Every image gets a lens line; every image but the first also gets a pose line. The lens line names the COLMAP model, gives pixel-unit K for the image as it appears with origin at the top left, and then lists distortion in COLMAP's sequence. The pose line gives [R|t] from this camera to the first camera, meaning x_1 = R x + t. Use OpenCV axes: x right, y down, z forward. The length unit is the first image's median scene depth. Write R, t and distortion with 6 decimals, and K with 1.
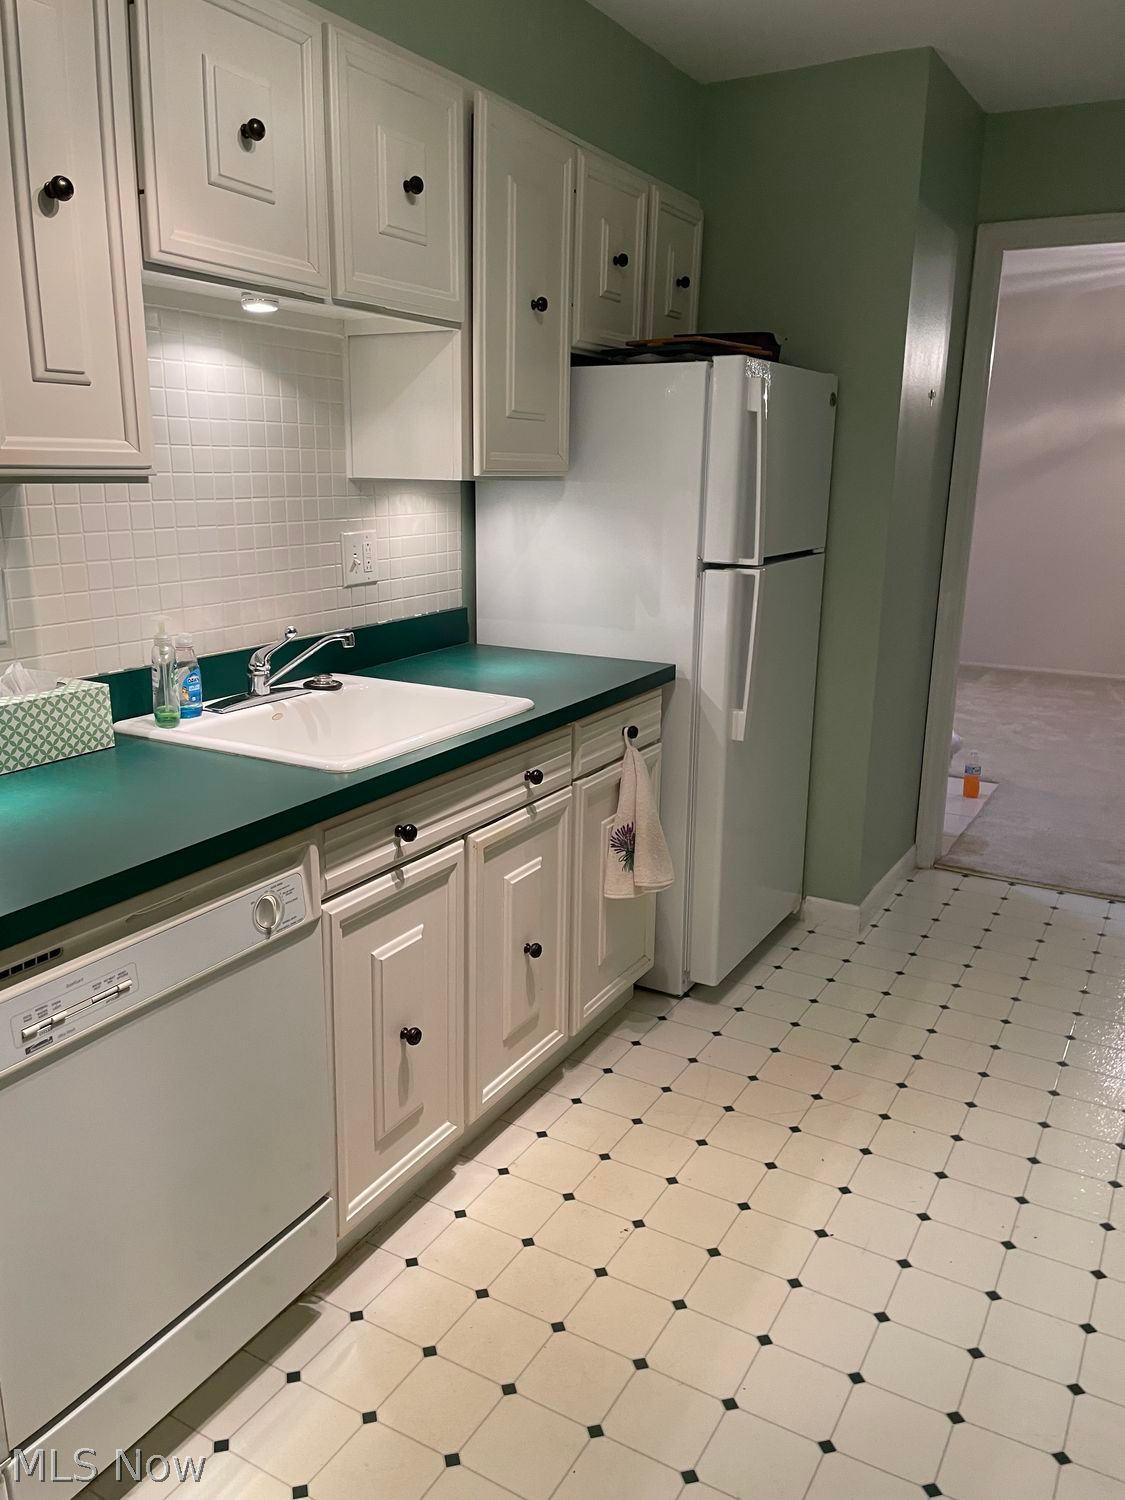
lens RADIAL K [[1113.0, 0, 562.5], [0, 1113.0, 750.0], [0, 0, 1]] dist [0.001508, -0.057791]
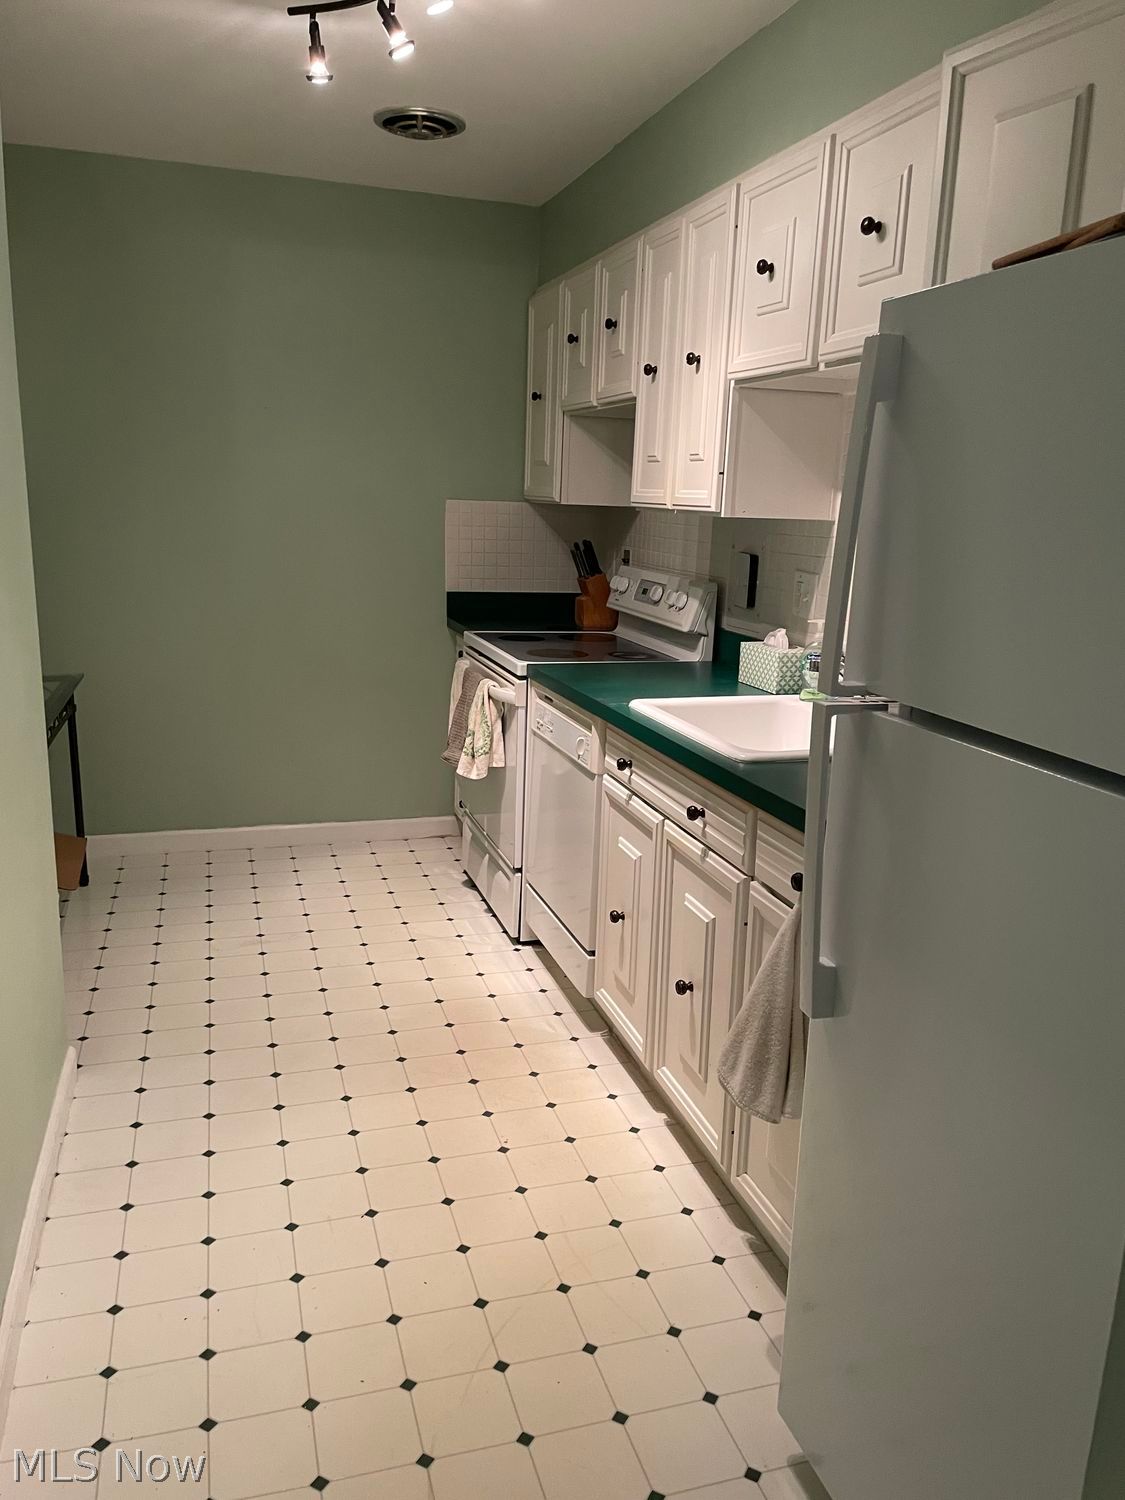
lens RADIAL K [[1113.0, 0, 562.5], [0, 1113.0, 750.0], [0, 0, 1]] dist [0.001508, -0.057791]
pose [[-0.680410, 0.127702, -0.721619, 0.799189], [-0.230996, 0.897128, 0.376566, -0.390023], [0.695473, 0.422911, -0.580916, 1.521982]]
